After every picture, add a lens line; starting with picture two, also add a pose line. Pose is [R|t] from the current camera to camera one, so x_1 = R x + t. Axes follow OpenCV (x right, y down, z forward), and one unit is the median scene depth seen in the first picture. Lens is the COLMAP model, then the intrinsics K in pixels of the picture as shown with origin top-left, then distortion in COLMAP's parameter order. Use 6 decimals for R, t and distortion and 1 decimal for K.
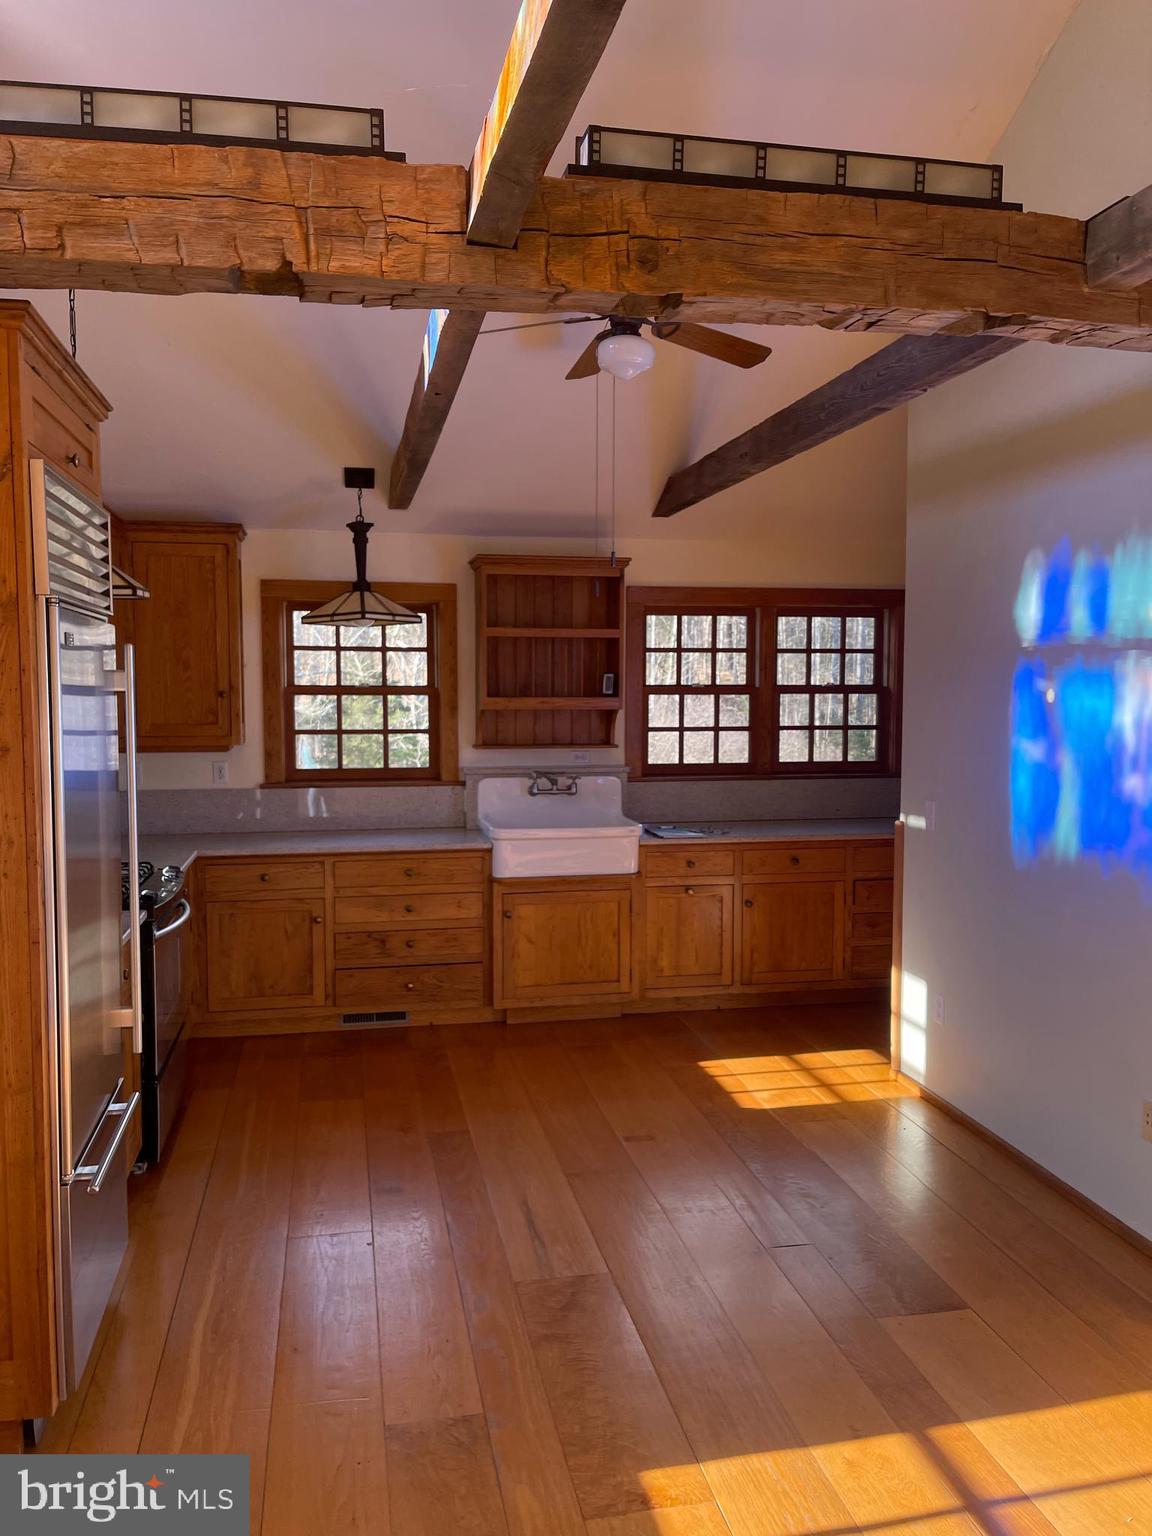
lens RADIAL K [[1163.3, 0, 574.3], [0, 1163.3, 766.8], [0, 0, 1]] dist [0.039261, -0.026848]
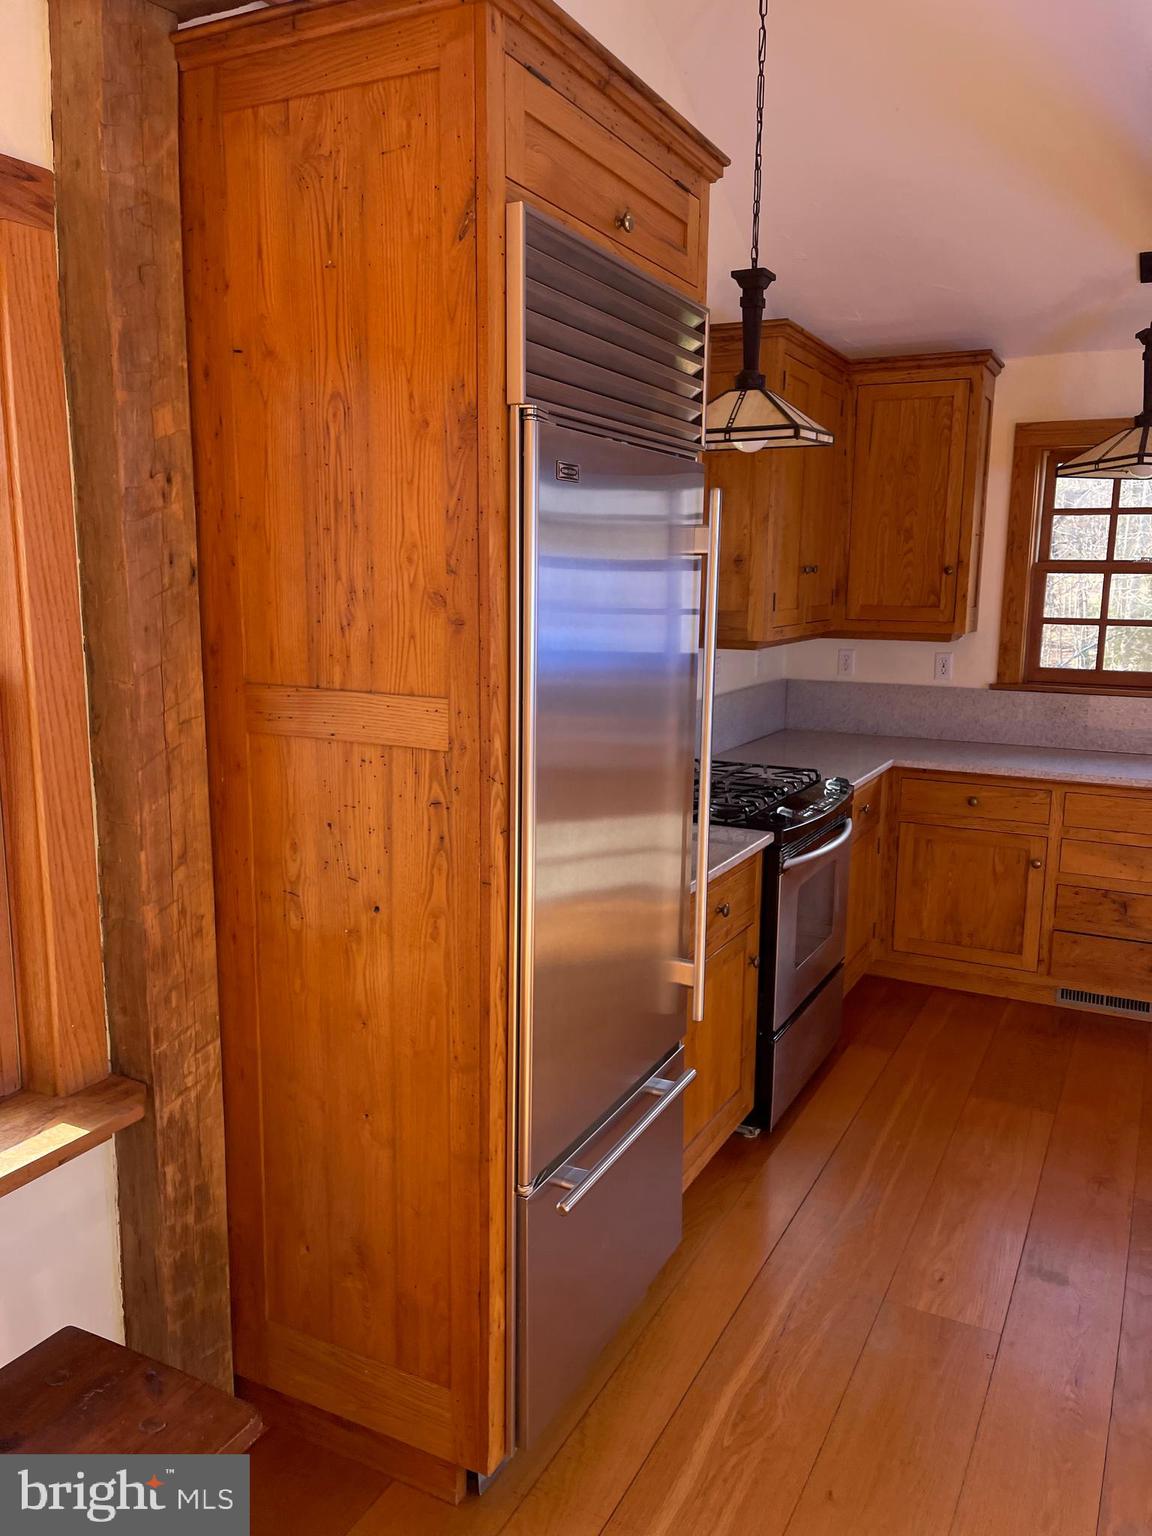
lens RADIAL K [[1163.3, 0, 597.1], [0, 1163.3, 770.9], [0, 0, 1]] dist [0.039261, -0.026848]
pose [[0.785277, 0.113593, -0.608635, 0.018095], [-0.053439, 0.991792, 0.116155, -0.005221], [0.616834, -0.058689, 0.784902, 0.207875]]
